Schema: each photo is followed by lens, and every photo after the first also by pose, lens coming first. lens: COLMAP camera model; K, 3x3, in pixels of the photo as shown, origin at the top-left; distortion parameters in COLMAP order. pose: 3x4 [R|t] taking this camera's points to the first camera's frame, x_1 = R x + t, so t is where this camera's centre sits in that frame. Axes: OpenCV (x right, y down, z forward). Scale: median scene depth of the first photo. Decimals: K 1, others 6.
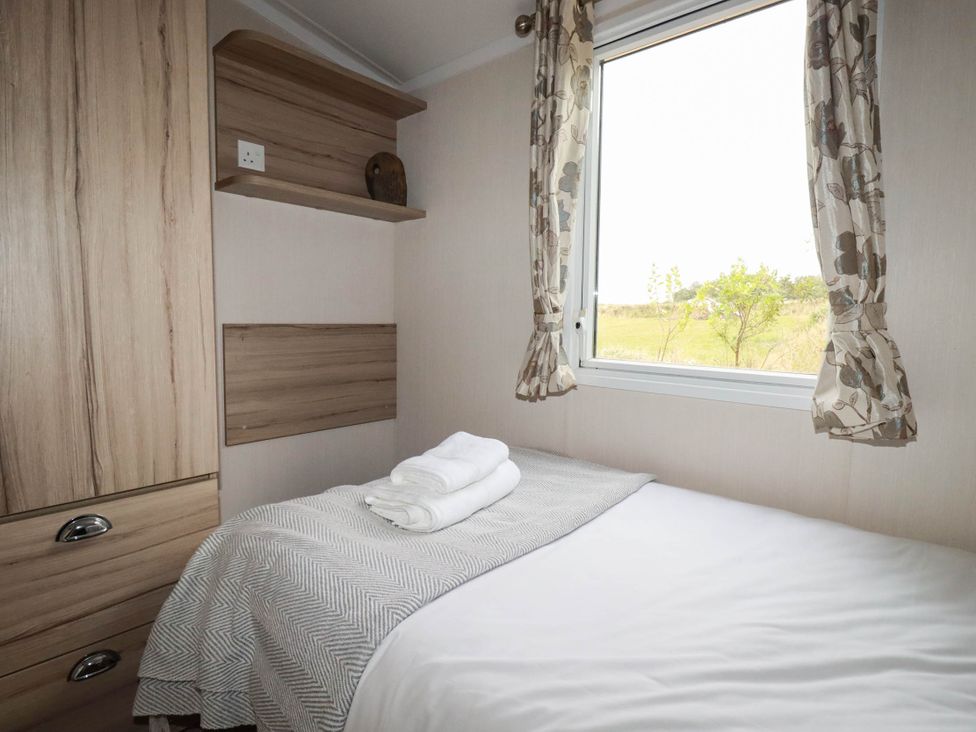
lens RADIAL K [[511.7, 0, 488.2], [0, 511.7, 355.2], [0, 0, 1]] dist [0.003948, -0.014103]
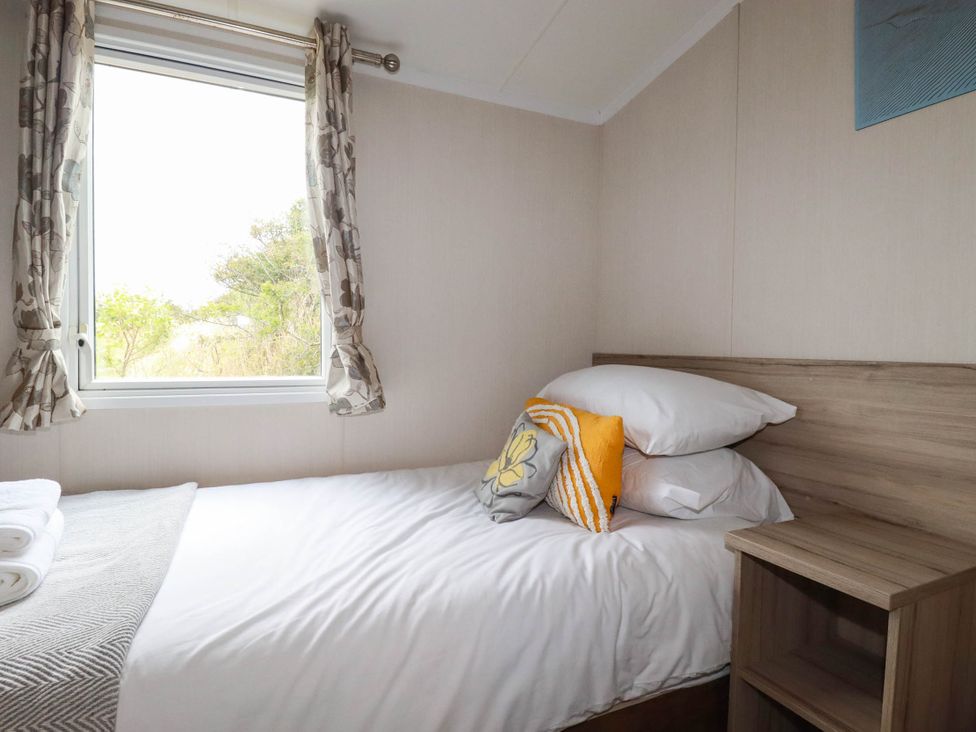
lens RADIAL K [[533.0, 0, 492.4], [0, 533.0, 355.3], [0, 0, 1]] dist [0.001897, -0.016878]
pose [[0.401329, -0.022765, 0.915651, -0.415913], [0.065472, 0.997847, -0.003888, 0.014886], [-0.913591, 0.061510, 0.401955, -0.020813]]
